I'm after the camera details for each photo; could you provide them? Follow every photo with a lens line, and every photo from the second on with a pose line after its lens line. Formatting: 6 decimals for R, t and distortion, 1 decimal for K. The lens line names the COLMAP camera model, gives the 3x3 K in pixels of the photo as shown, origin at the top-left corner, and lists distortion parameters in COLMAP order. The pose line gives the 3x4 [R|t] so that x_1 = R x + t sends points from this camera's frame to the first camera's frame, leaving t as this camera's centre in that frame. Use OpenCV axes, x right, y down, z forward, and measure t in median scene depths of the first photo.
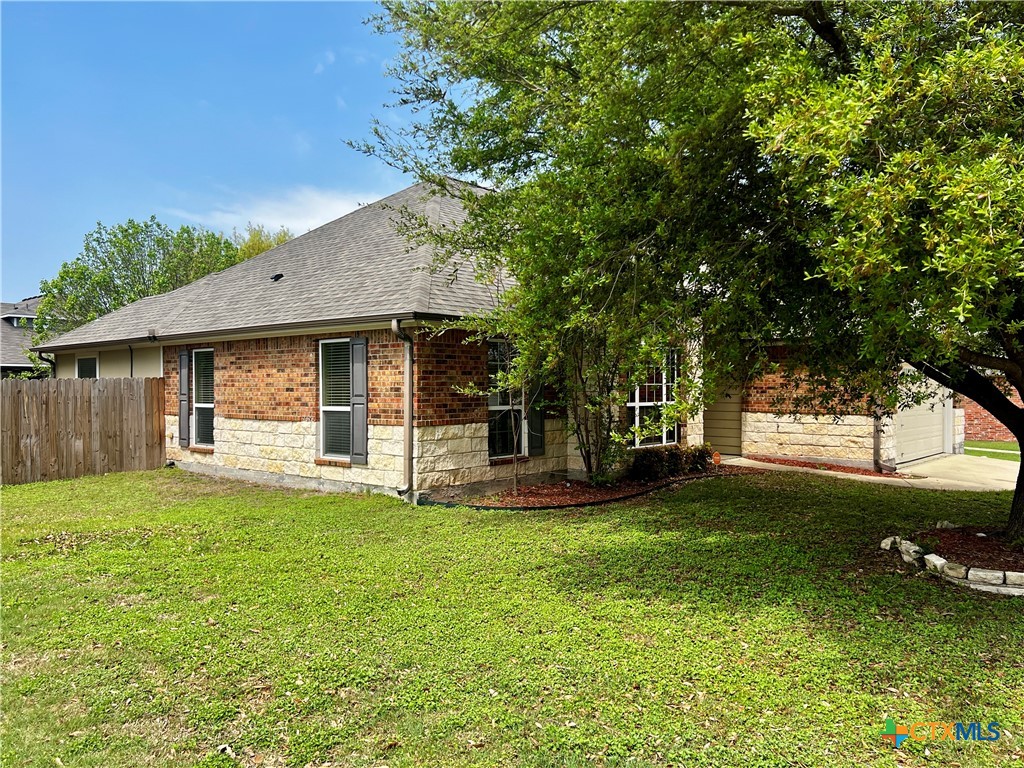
lens RADIAL K [[772.0, 0, 512.0], [0, 772.0, 384.0], [0, 0, 1]] dist [0.129694, -0.187245]
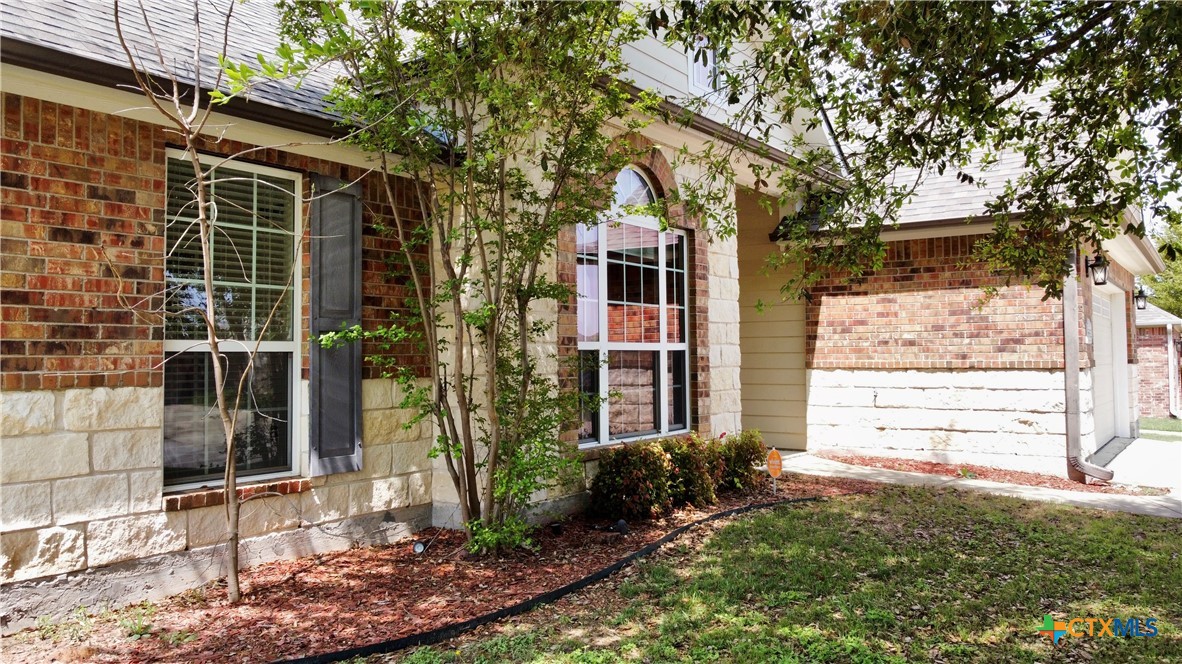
lens RADIAL K [[920.3, 0, 591.0], [0, 920.3, 332.0], [0, 0, 1]] dist [0.002354, -0.002055]
pose [[0.993771, -0.002673, 0.111410, 0.099811], [0.005547, 0.999659, -0.025501, 0.032668], [-0.111304, 0.025960, 0.993447, 0.497599]]
